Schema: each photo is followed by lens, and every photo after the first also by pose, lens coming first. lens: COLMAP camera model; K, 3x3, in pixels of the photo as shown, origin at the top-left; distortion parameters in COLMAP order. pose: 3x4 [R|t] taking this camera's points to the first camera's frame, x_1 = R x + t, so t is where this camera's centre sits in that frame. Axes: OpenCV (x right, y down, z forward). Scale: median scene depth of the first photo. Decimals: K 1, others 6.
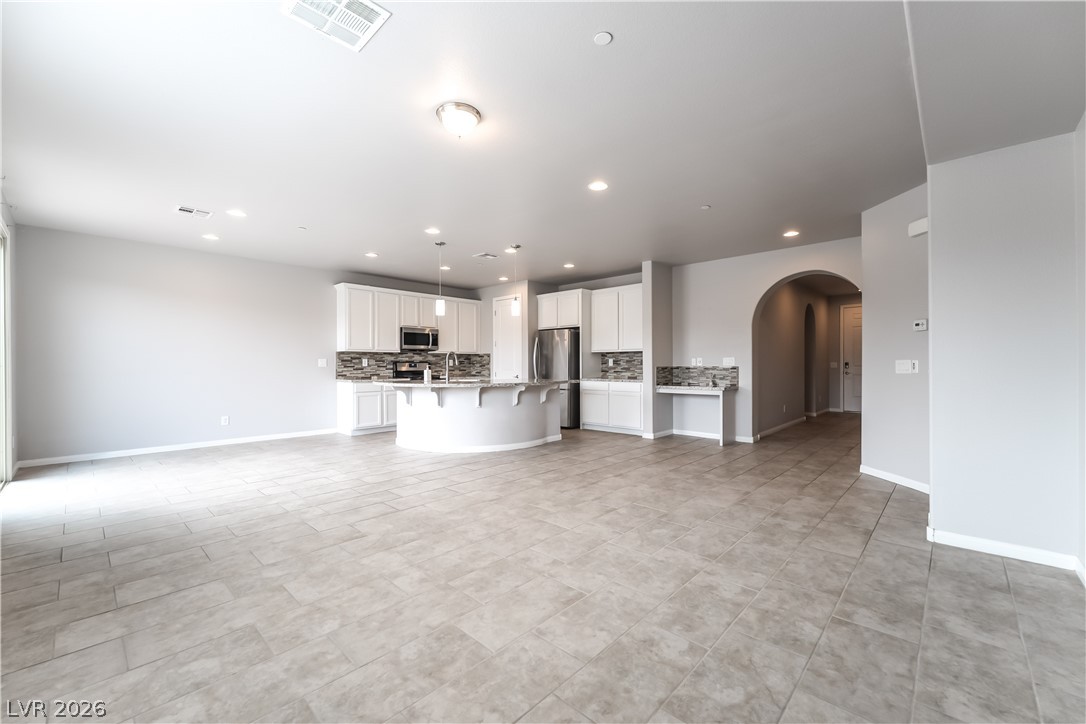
lens RADIAL K [[447.7, 0, 540.7], [0, 447.7, 364.5], [0, 0, 1]] dist [-0.007751, -0.000125]
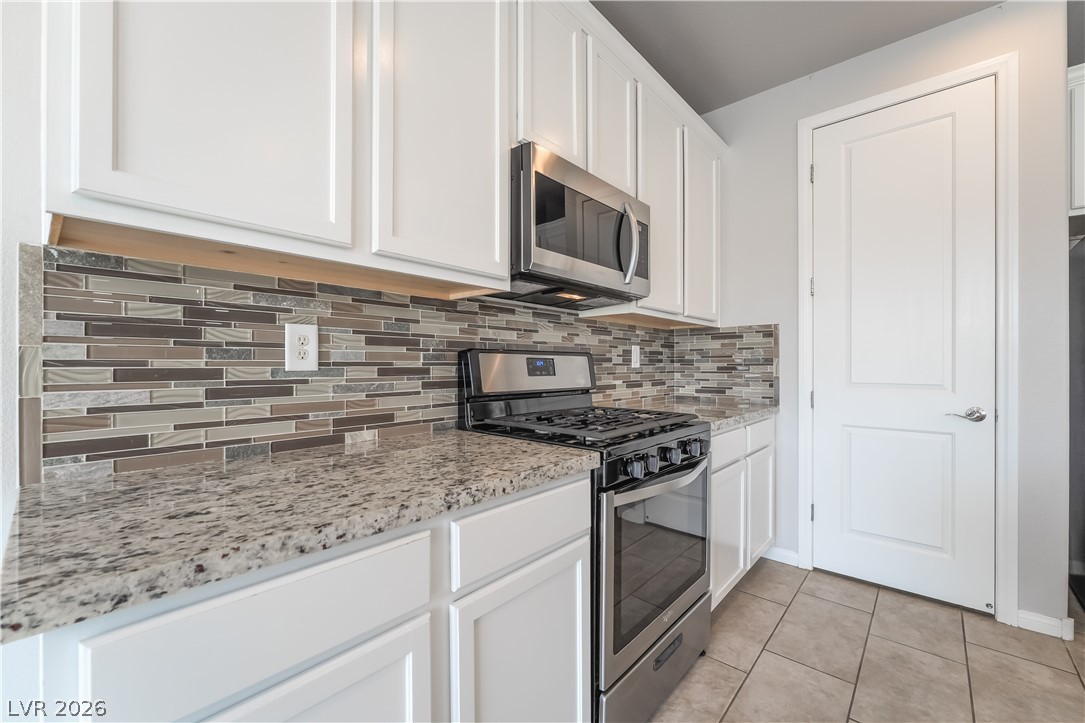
lens RADIAL K [[447.3, 0, 541.1], [0, 447.3, 365.0], [0, 0, 1]] dist [-0.003399, -0.000144]
pose [[0.998999, 0.002238, 0.044668, -0.312408], [-0.002222, 0.999997, -0.000410, 0.001656], [-0.044669, 0.000310, 0.999002, 0.830304]]
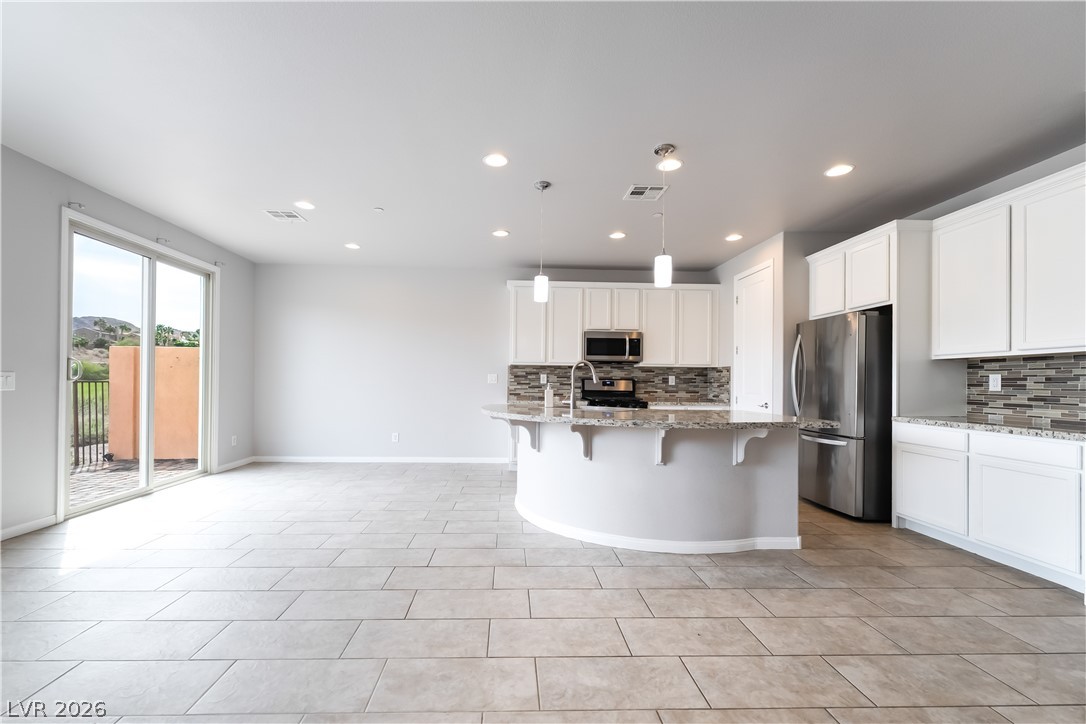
lens RADIAL K [[454.5, 0, 519.1], [0, 454.5, 379.0], [0, 0, 1]] dist [-0.000835, -0.000436]
pose [[0.707767, 0.006822, -0.706413, 0.144138], [-0.012532, 0.999917, -0.002900, -0.001344], [0.706335, 0.010905, 0.707794, 0.393160]]
